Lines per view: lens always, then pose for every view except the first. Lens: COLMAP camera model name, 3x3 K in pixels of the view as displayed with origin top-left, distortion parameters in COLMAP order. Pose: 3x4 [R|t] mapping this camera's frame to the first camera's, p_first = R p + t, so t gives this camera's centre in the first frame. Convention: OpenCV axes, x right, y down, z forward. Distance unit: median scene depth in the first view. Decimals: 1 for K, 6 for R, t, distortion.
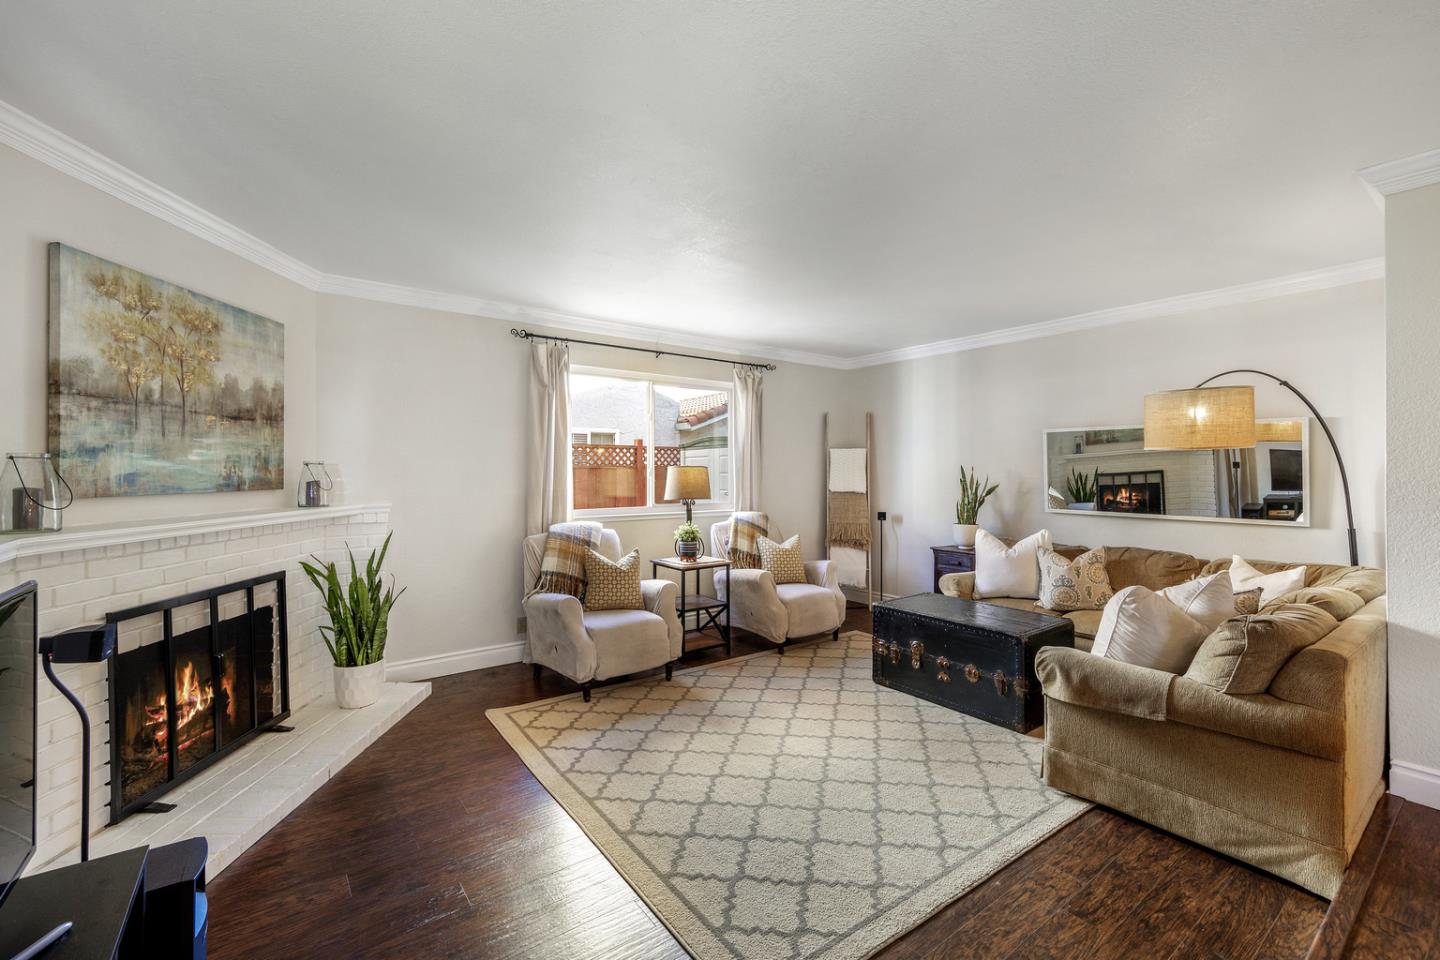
lens RADIAL K [[619.4, 0, 721.1], [0, 619.4, 469.6], [0, 0, 1]] dist [0.003622, -0.000500]
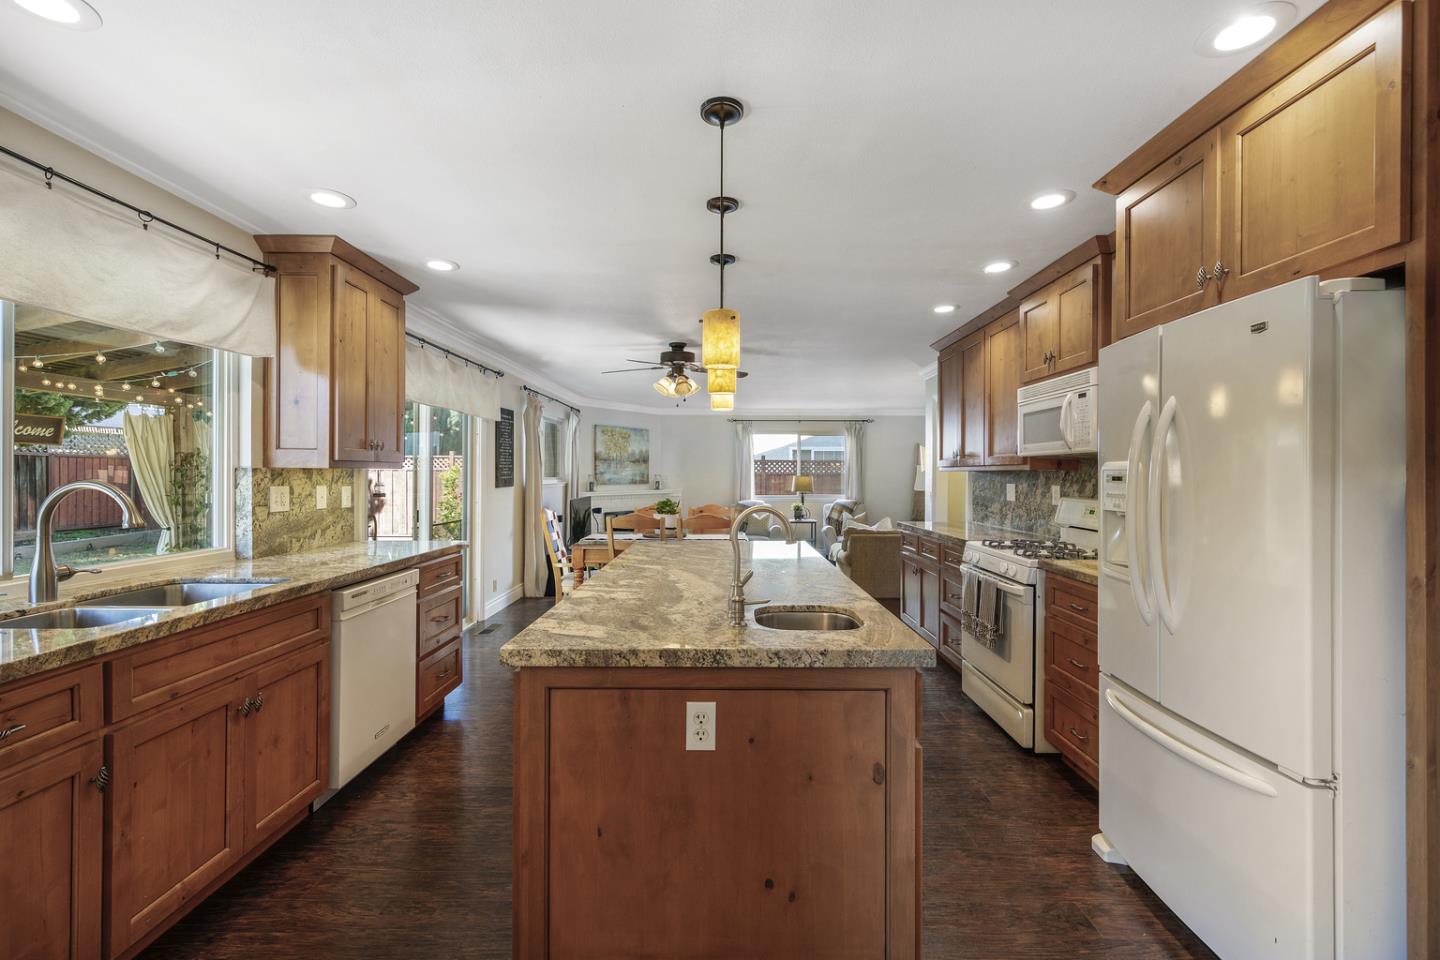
lens RADIAL K [[619.4, 0, 715.1], [0, 619.4, 474.0], [0, 0, 1]] dist [0.003622, -0.000500]
pose [[0.794011, 0.005016, -0.607882, 1.557009], [-0.000716, 0.999973, 0.007317, -0.042409], [0.607902, -0.005374, 0.793994, -1.352672]]
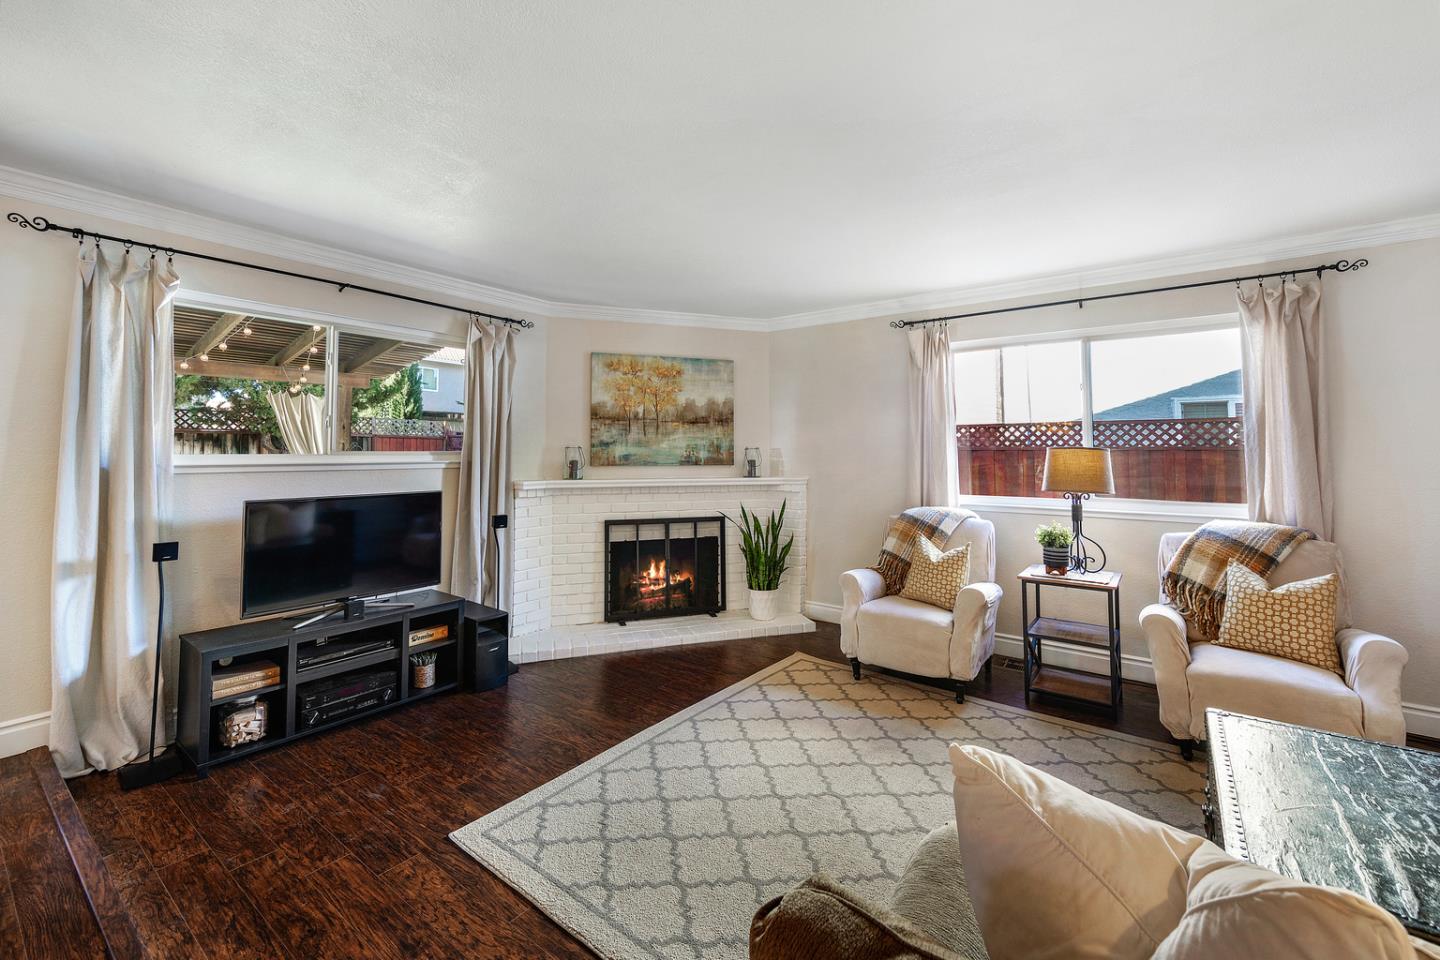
lens RADIAL K [[590.3, 0, 714.1], [0, 590.3, 430.0], [0, 0, 1]] dist [0.004764, 0.000076]
pose [[0.281014, -0.036827, -0.958997, 0.795459], [0.002444, 0.999288, -0.037658, -0.000795], [0.959701, 0.008238, 0.280904, 0.591135]]
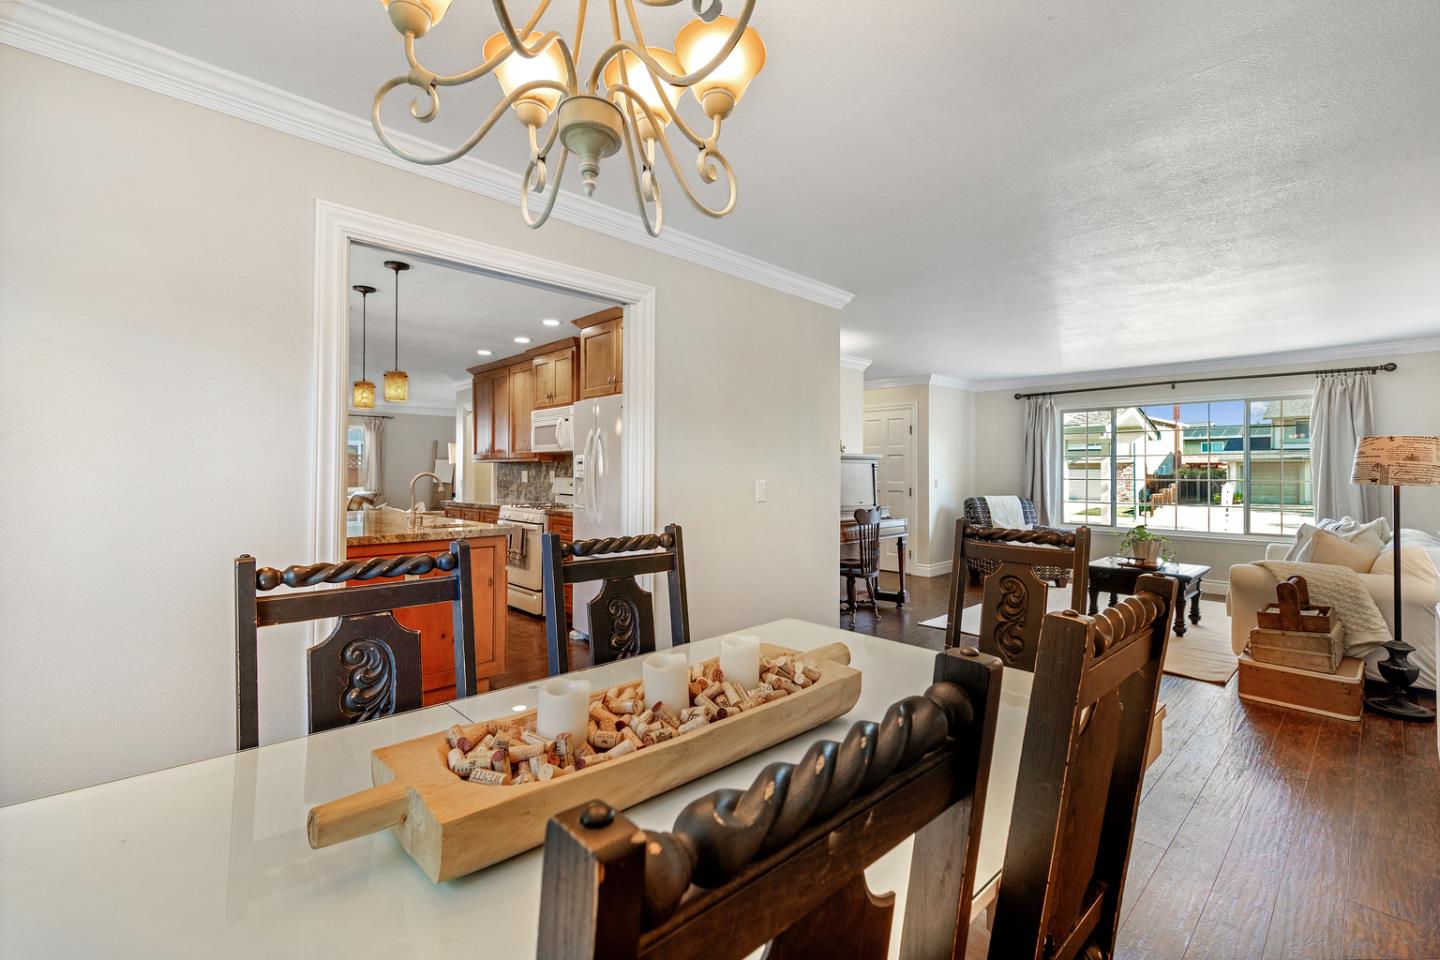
lens RADIAL K [[619.4, 0, 717.3], [0, 619.4, 472.4], [0, 0, 1]] dist [0.003622, -0.000500]
pose [[0.992846, 0.007683, 0.119152, 1.630236], [-0.008483, 0.999945, 0.006210, -0.025195], [-0.119098, -0.007177, 0.992857, -1.955369]]
